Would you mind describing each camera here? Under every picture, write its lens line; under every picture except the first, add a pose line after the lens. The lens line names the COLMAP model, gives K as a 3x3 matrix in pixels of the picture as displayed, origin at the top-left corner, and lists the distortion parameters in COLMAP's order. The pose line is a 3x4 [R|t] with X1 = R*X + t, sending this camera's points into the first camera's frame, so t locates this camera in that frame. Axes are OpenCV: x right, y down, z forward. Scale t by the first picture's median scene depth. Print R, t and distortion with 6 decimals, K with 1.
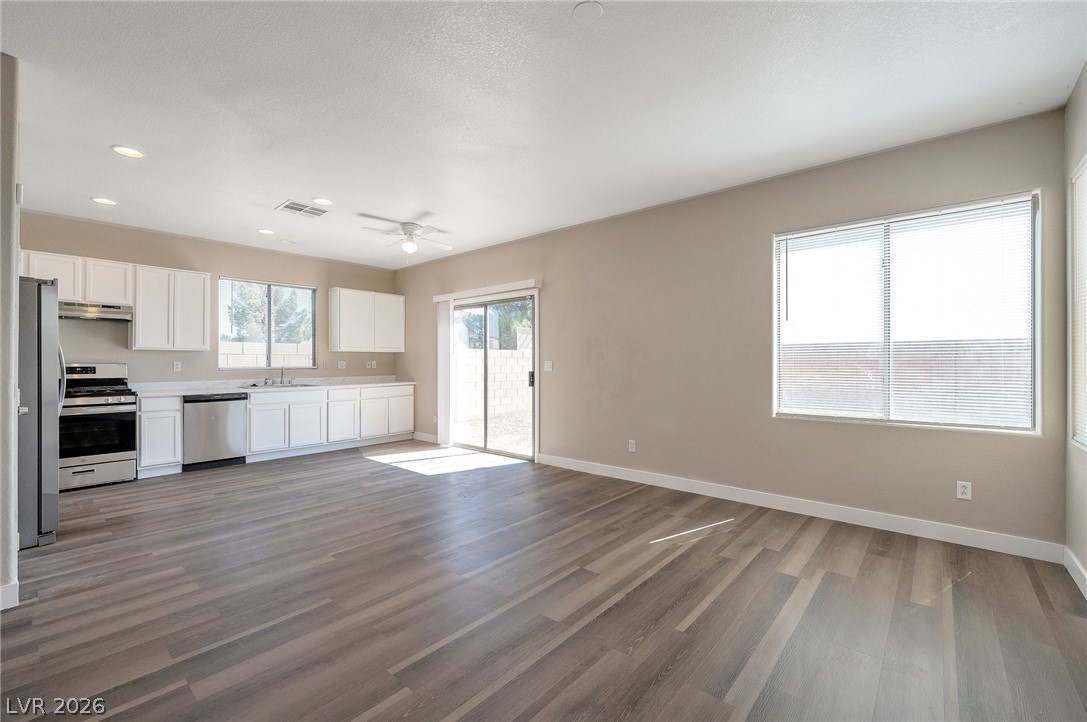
lens RADIAL K [[504.8, 0, 565.5], [0, 504.8, 360.9], [0, 0, 1]] dist [-0.000442, 0.000001]
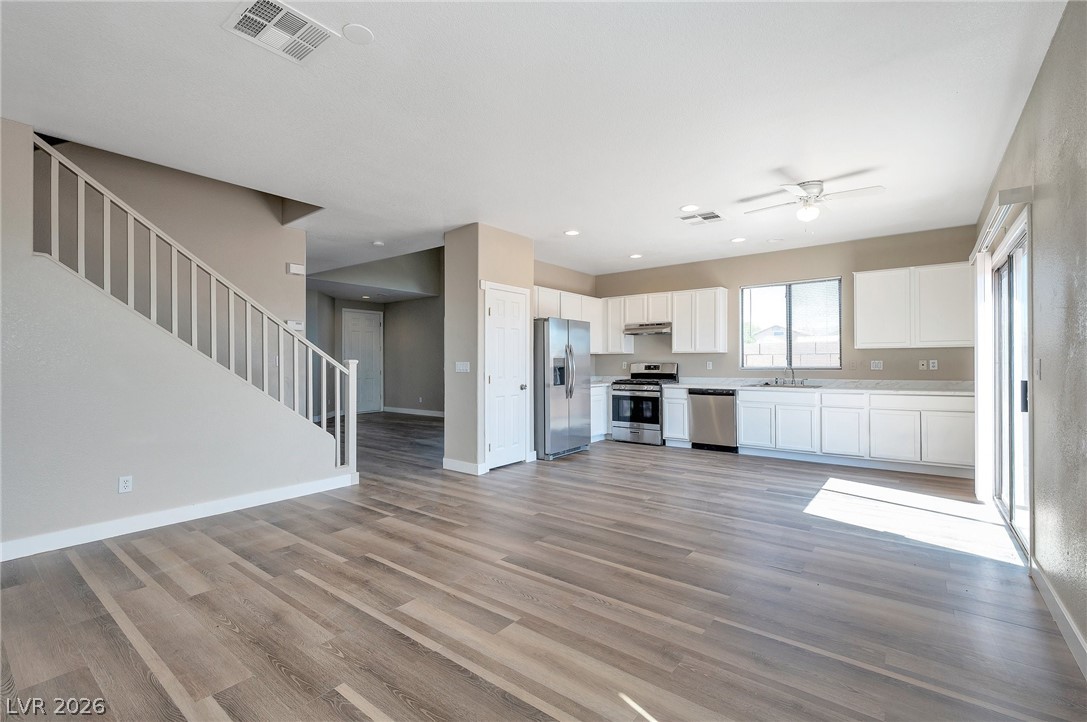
lens RADIAL K [[461.4, 0, 503.4], [0, 461.4, 368.9], [0, 0, 1]] dist [-0.000938, -0.000029]
pose [[-0.038081, 0.013677, -0.999181, 0.467334], [0.005534, 0.999894, 0.013476, 0.001299], [0.999259, -0.005016, -0.038153, 0.629186]]
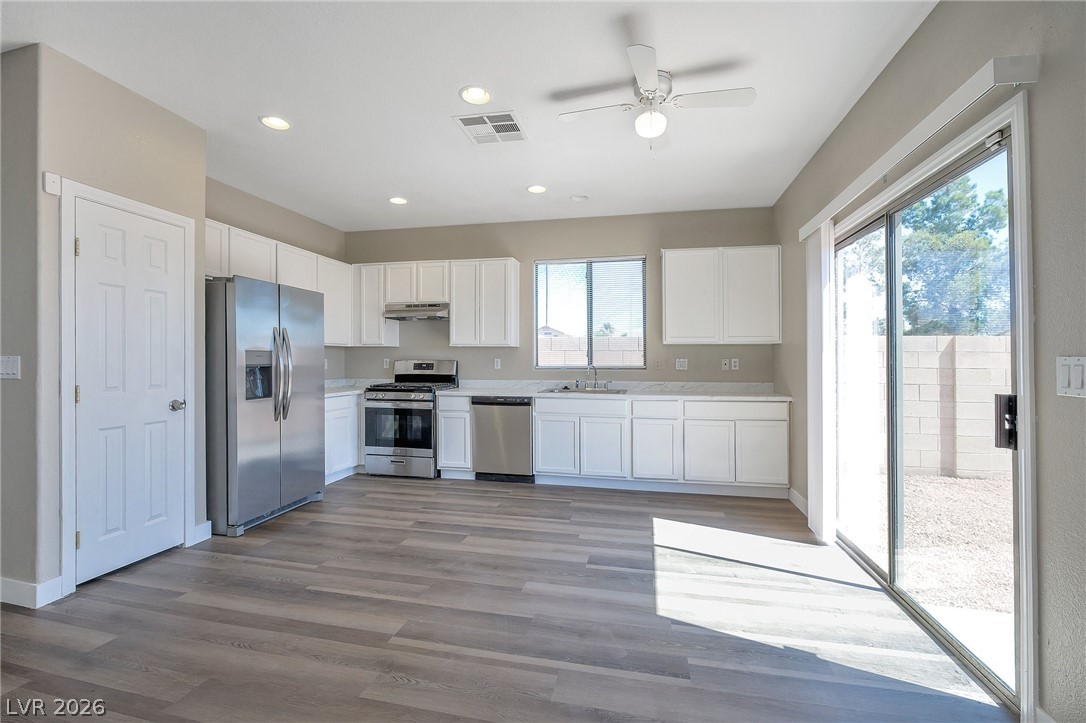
lens RADIAL K [[481.9, 0, 515.3], [0, 481.9, 361.4], [0, 0, 1]] dist [-0.001798, -0.000323]
pose [[0.425400, 0.003978, -0.904997, 0.064432], [-0.001562, 0.999992, 0.003662, 0.003405], [0.905004, -0.000144, 0.425402, 0.767646]]
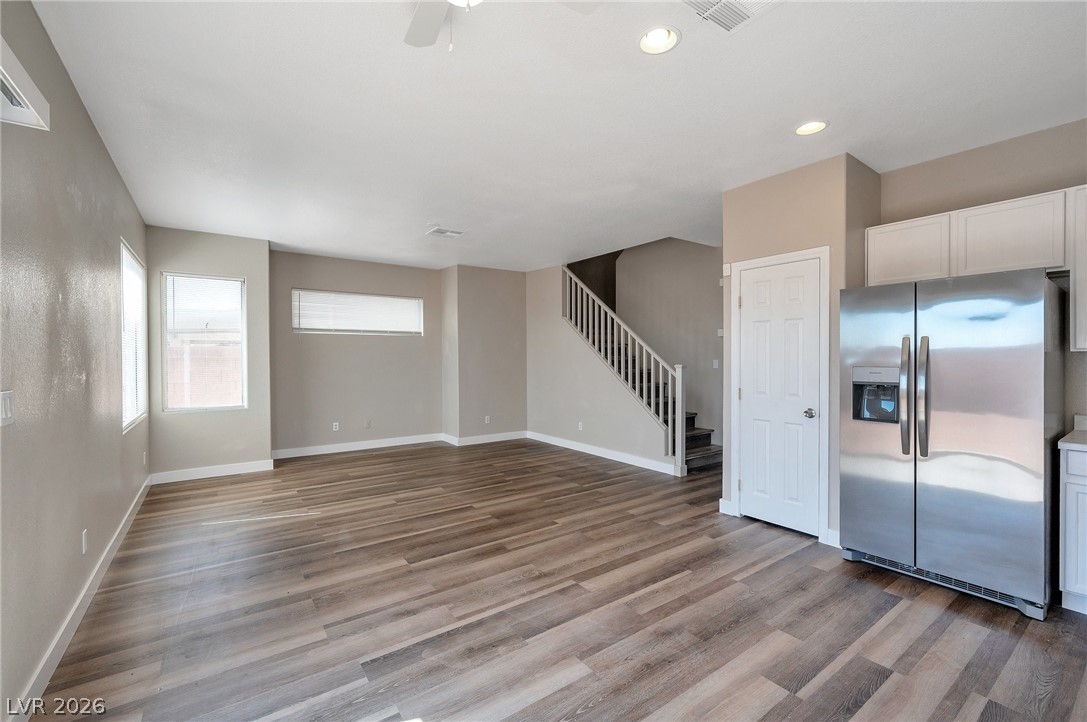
lens RADIAL K [[444.8, 0, 543.5], [0, 444.8, 361.0], [0, 0, 1]] dist [0.001391, 0.000189]
pose [[-0.970925, 0.003030, 0.239366, -0.458500], [0.004433, 0.999976, 0.005322, -0.020876], [-0.239344, 0.006229, -0.970915, 1.381445]]
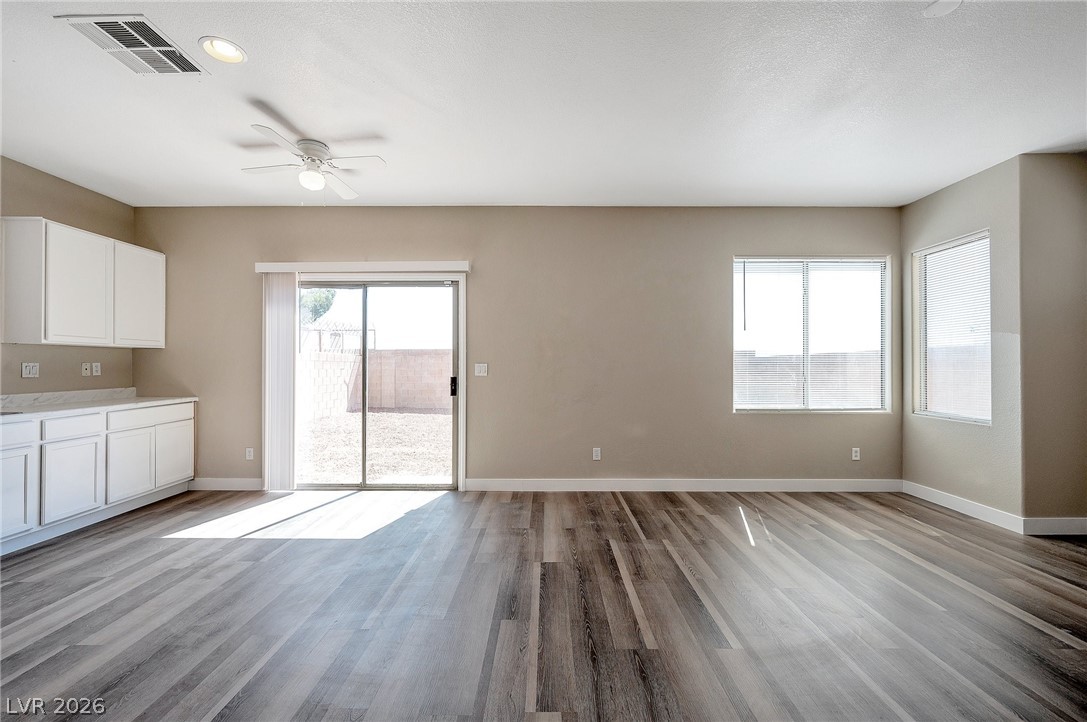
lens RADIAL K [[478.9, 0, 578.7], [0, 478.9, 372.5], [0, 0, 1]] dist [0.002428, 0.000034]
pose [[0.728378, -0.014749, 0.685017, -0.526614], [-0.005600, 0.999607, 0.027477, -0.010048], [-0.685153, -0.023849, 0.728009, 0.381616]]
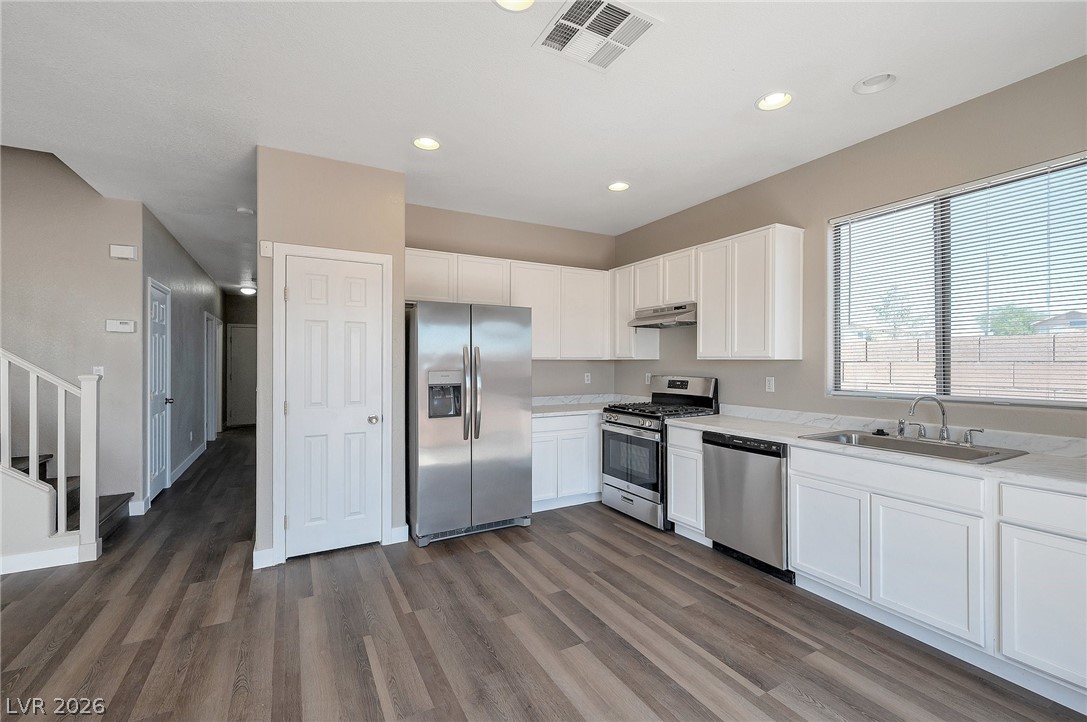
lens RADIAL K [[459.7, 0, 537.1], [0, 459.7, 364.5], [0, 0, 1]] dist [0.001618, 0.000092]
pose [[-0.372175, 0.005707, -0.928145, -0.142642], [0.003089, 0.999983, 0.004910, -0.021325], [0.928158, -0.001040, -0.372186, 1.114378]]
